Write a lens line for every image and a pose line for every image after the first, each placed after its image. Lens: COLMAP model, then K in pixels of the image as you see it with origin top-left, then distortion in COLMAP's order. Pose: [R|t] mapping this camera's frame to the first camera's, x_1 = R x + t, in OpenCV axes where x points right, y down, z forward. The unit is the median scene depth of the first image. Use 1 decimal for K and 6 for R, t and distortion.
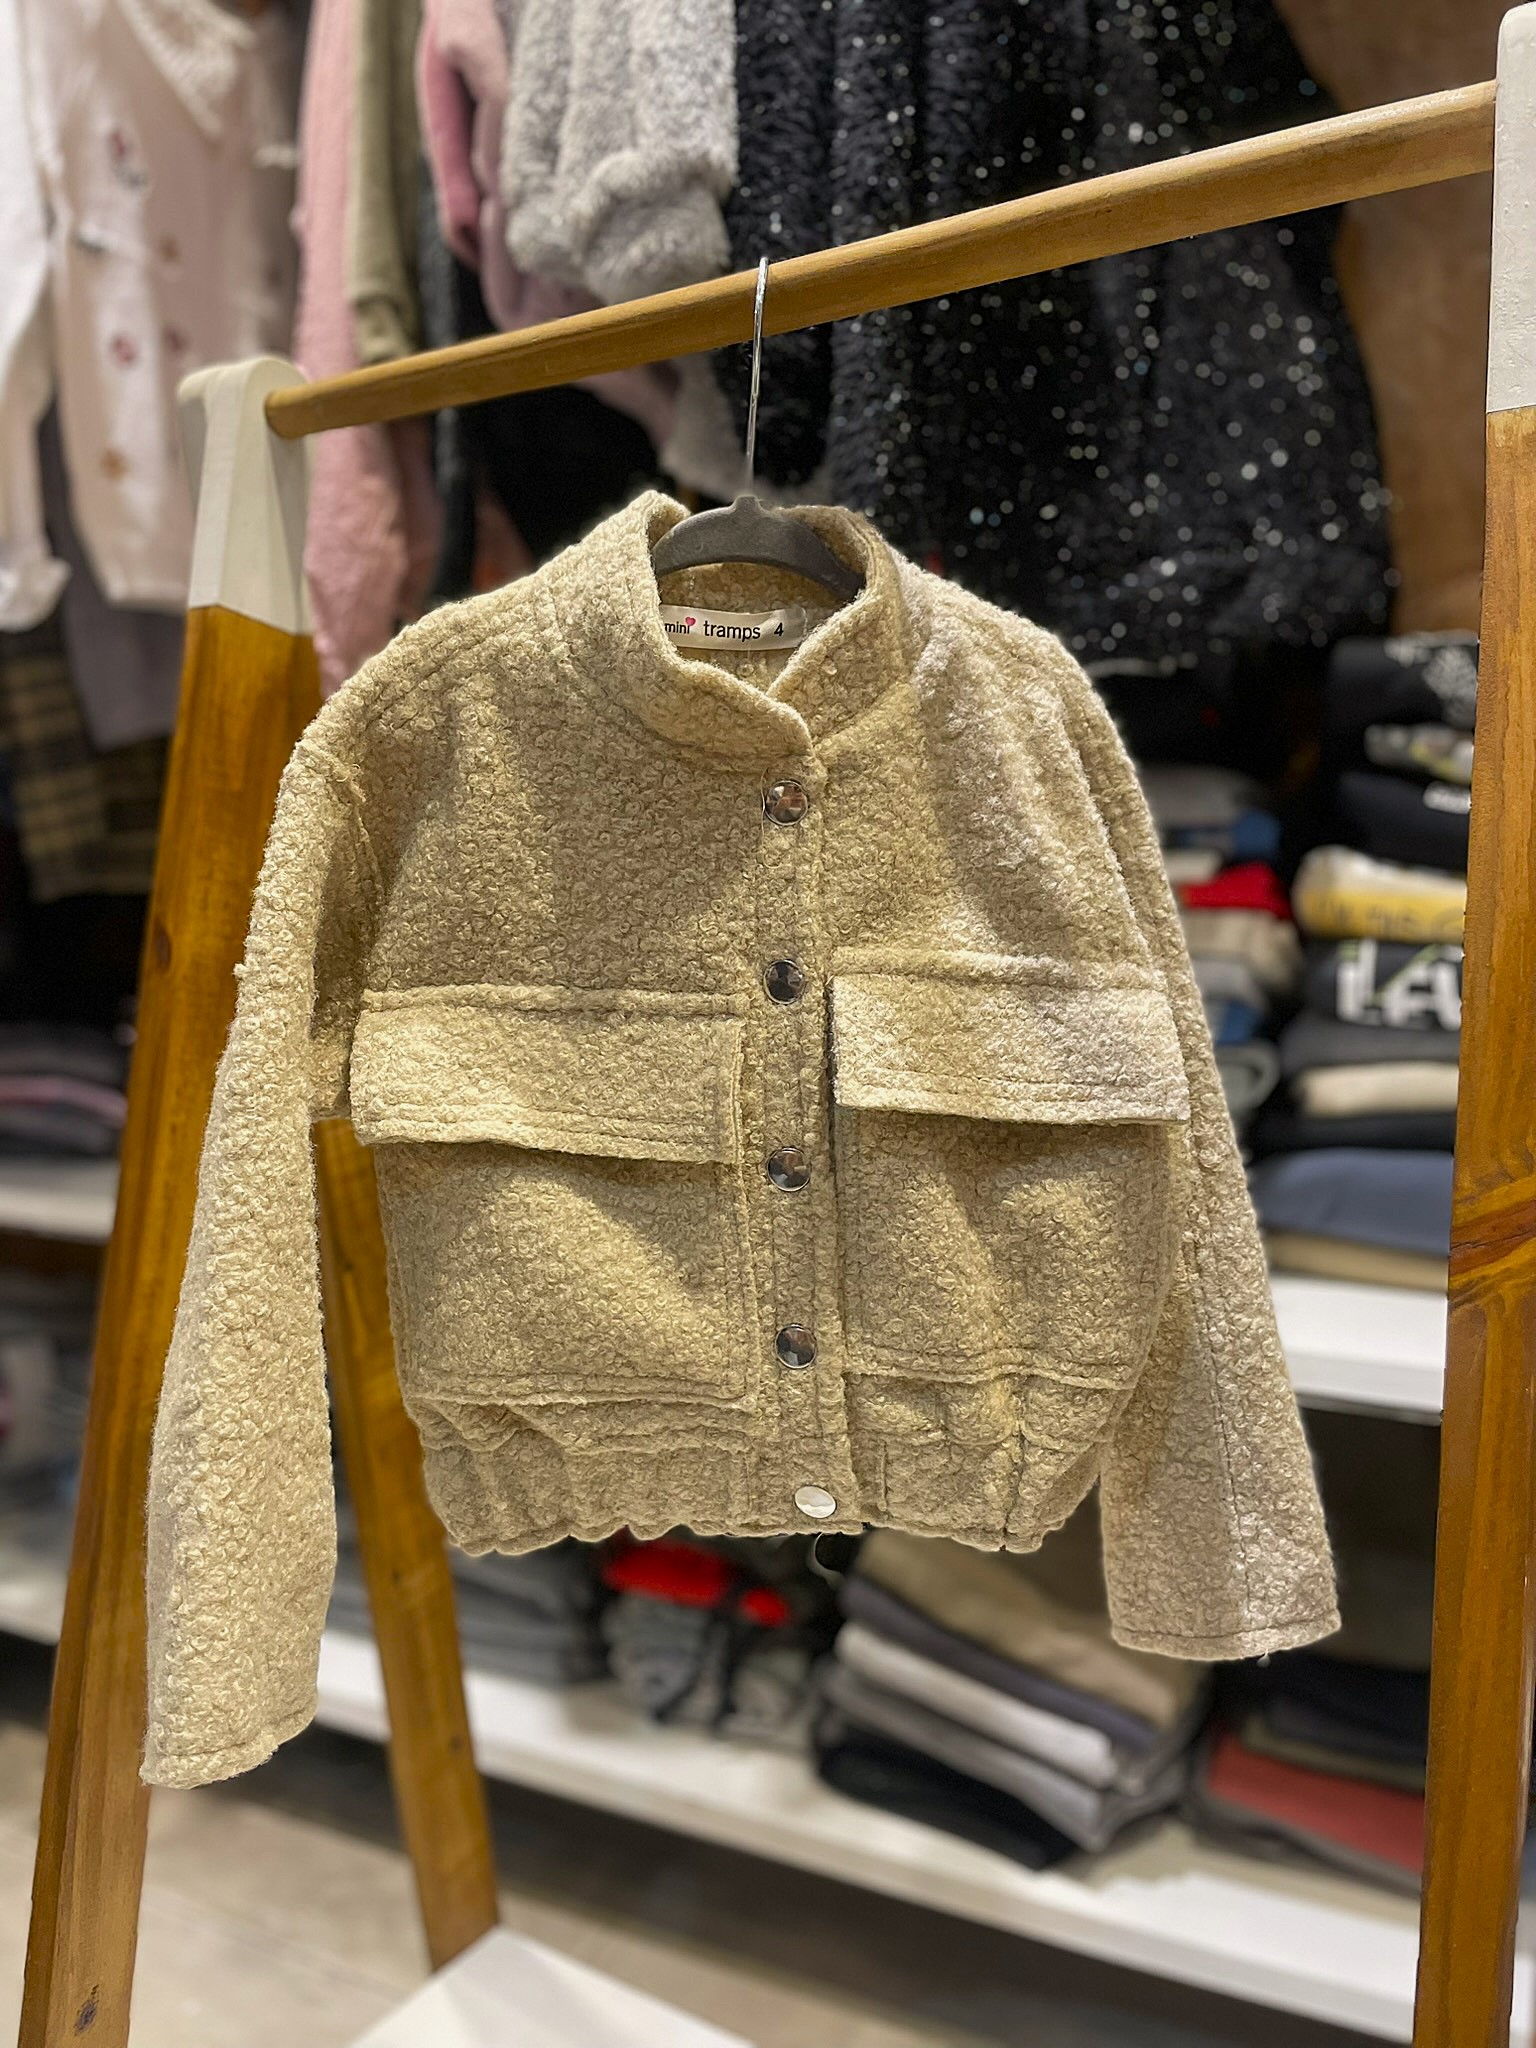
lens RADIAL K [[1581.7, 0, 763.4], [0, 1581.7, 1005.3], [0, 0, 1]] dist [0.076204, -0.123660]
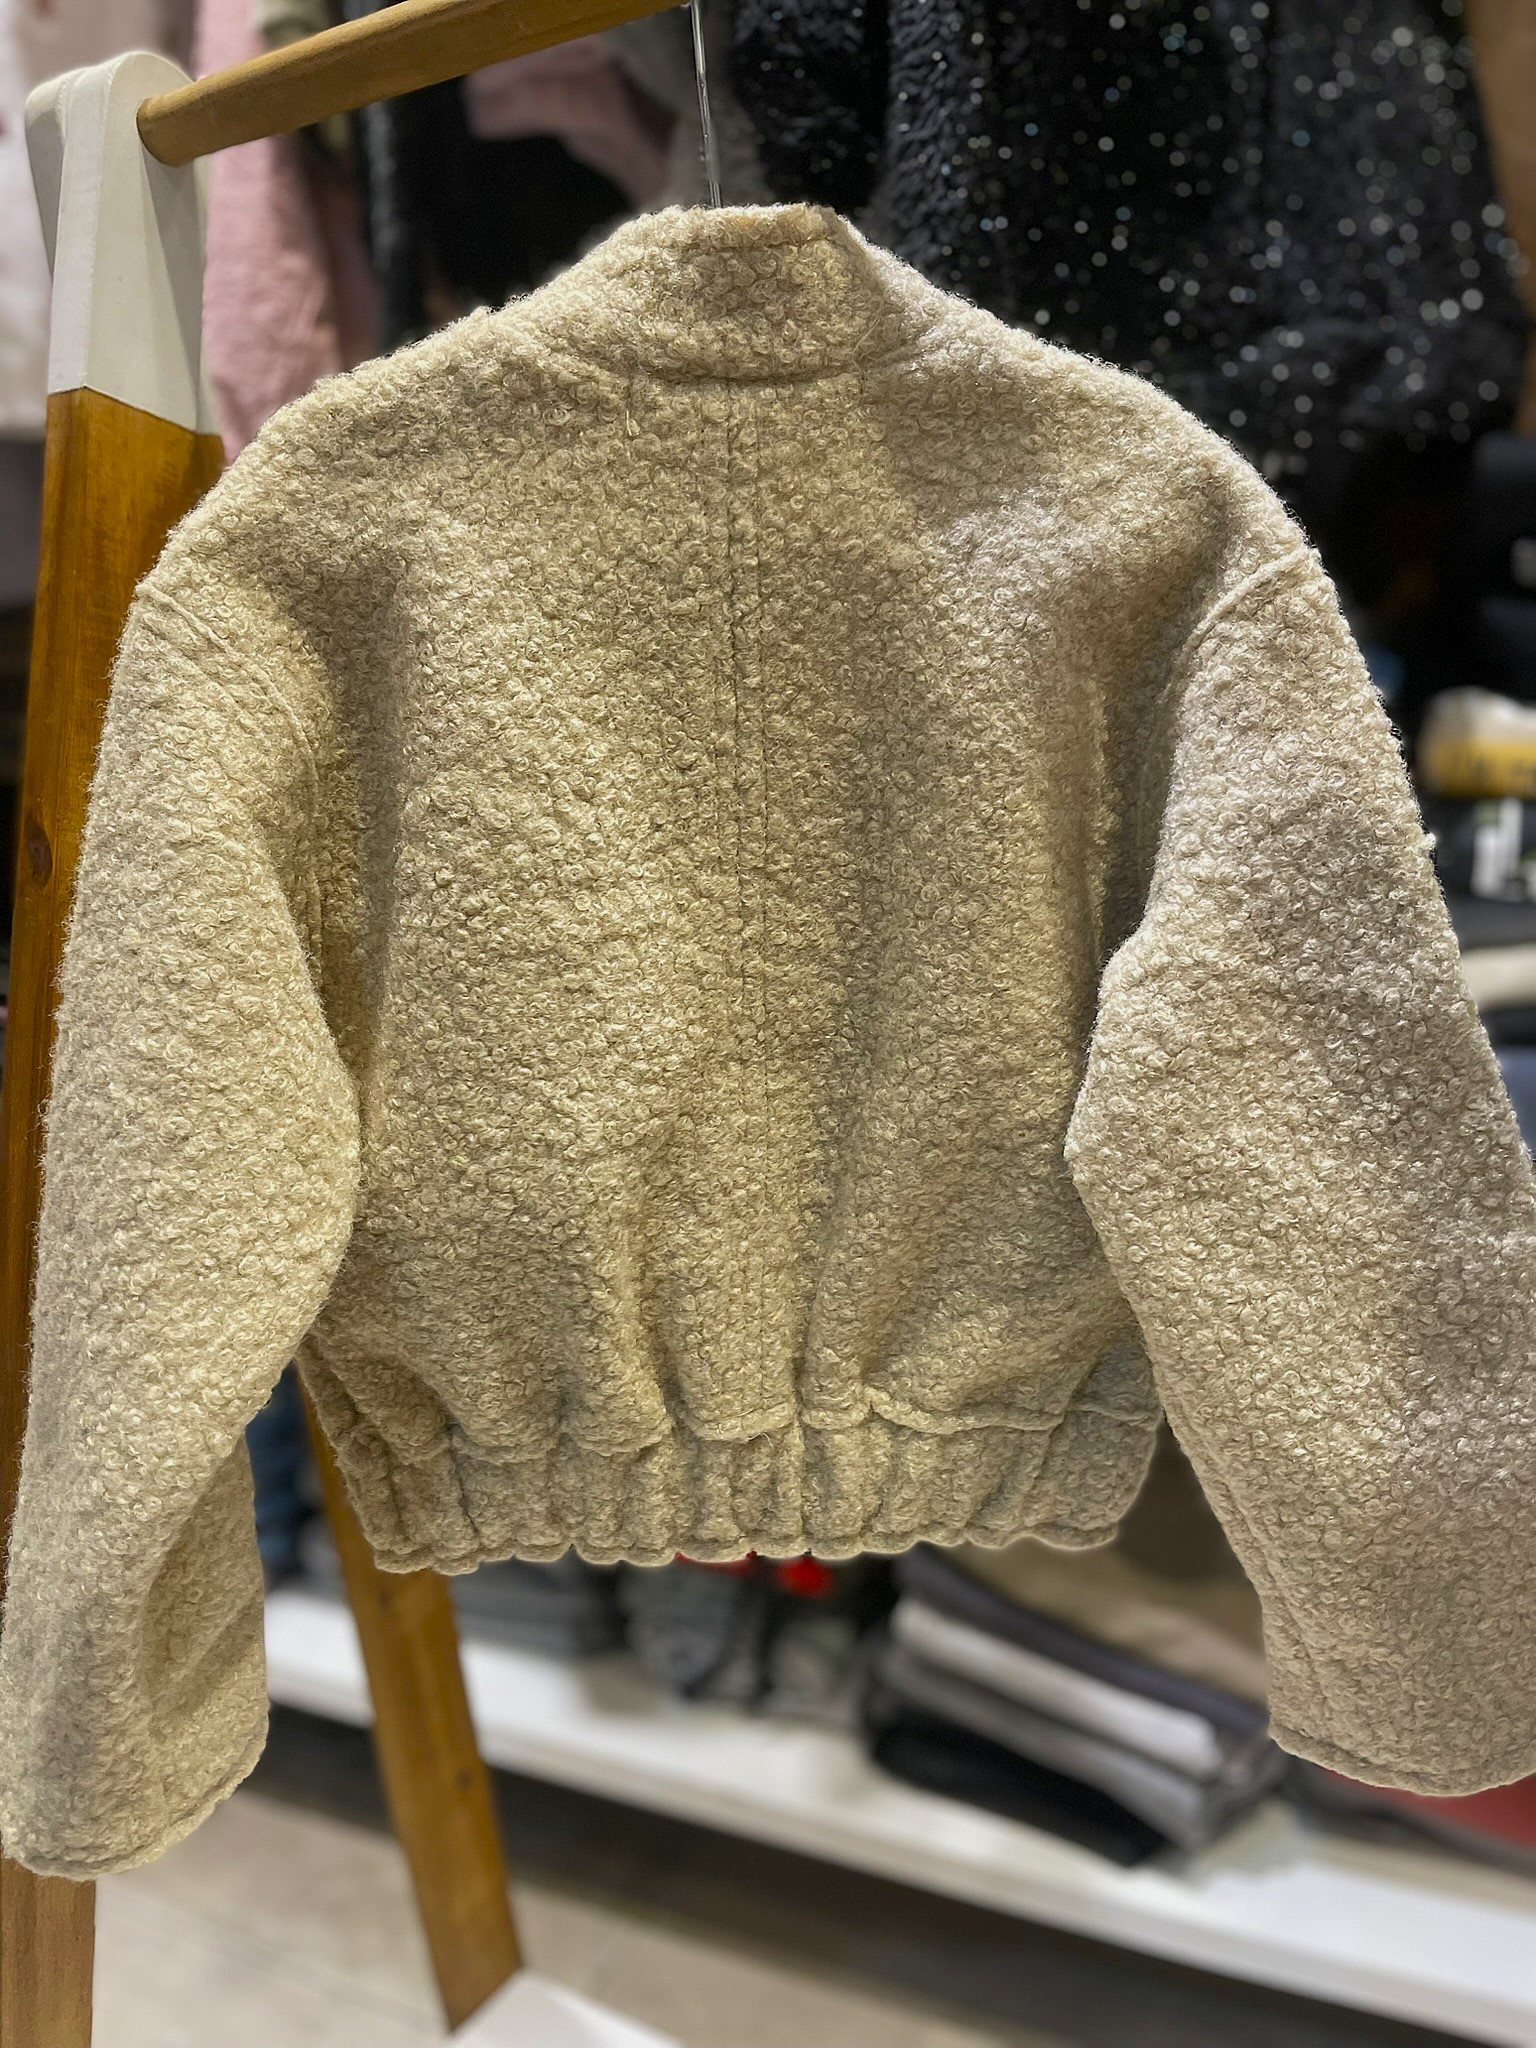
lens RADIAL K [[1581.7, 0, 763.4], [0, 1581.7, 1005.3], [0, 0, 1]] dist [0.076204, -0.123660]
pose [[0.999381, -0.029120, 0.019718, -0.040544], [0.027518, 0.996640, 0.077140, -0.010451], [-0.021898, -0.076550, 0.996825, 0.188559]]
